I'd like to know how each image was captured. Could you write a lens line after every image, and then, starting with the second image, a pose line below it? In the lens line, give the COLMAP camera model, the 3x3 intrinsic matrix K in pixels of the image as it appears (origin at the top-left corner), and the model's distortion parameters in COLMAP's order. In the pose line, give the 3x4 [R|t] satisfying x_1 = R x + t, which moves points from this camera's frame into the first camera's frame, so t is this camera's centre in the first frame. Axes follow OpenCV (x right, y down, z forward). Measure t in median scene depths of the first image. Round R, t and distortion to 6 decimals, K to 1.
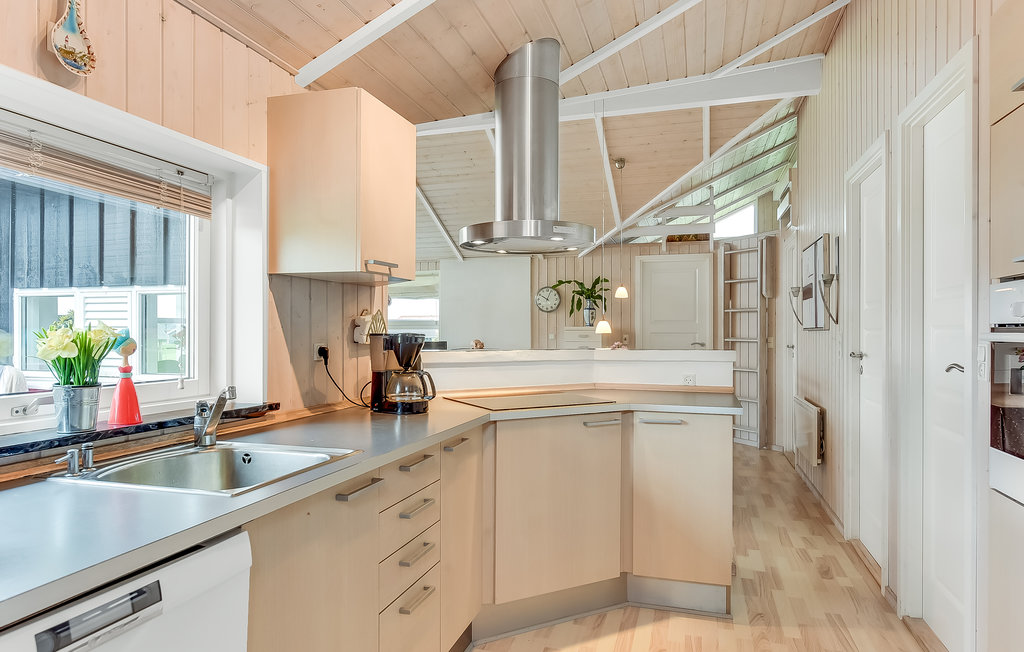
lens RADIAL K [[638.1, 0, 509.6], [0, 638.1, 328.2], [0, 0, 1]] dist [-0.003226, -0.001746]
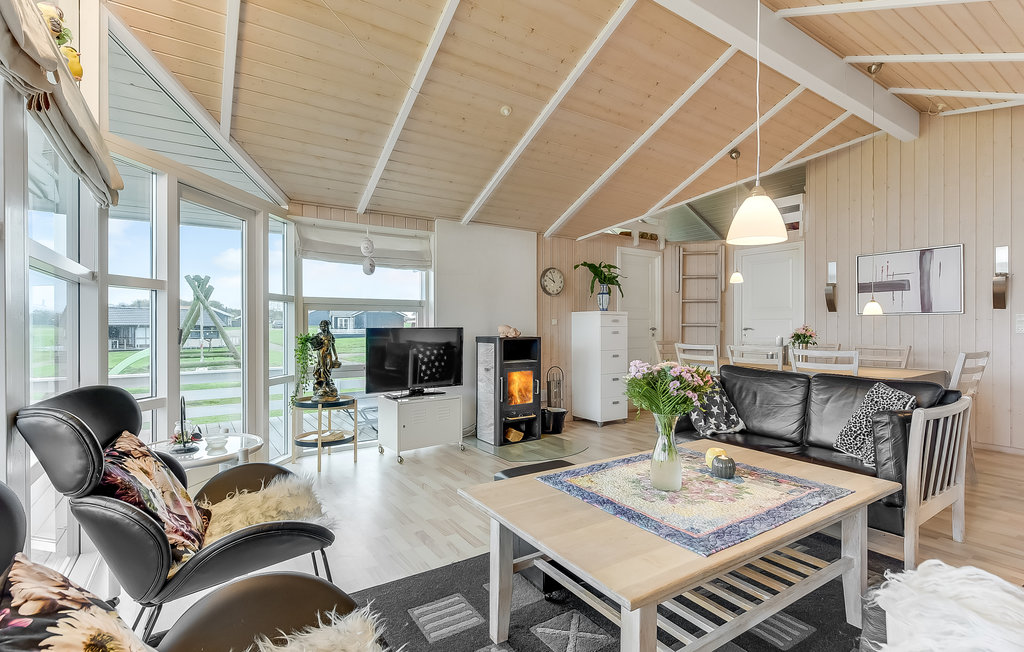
lens RADIAL K [[477.3, 0, 506.4], [0, 477.3, 328.6], [0, 0, 1]] dist [-0.002370, 0.000167]
pose [[0.641939, -0.006522, 0.766728, -0.541494], [-0.007521, 0.999862, 0.014803, 0.014133], [-0.766719, -0.015269, 0.641801, 0.637934]]
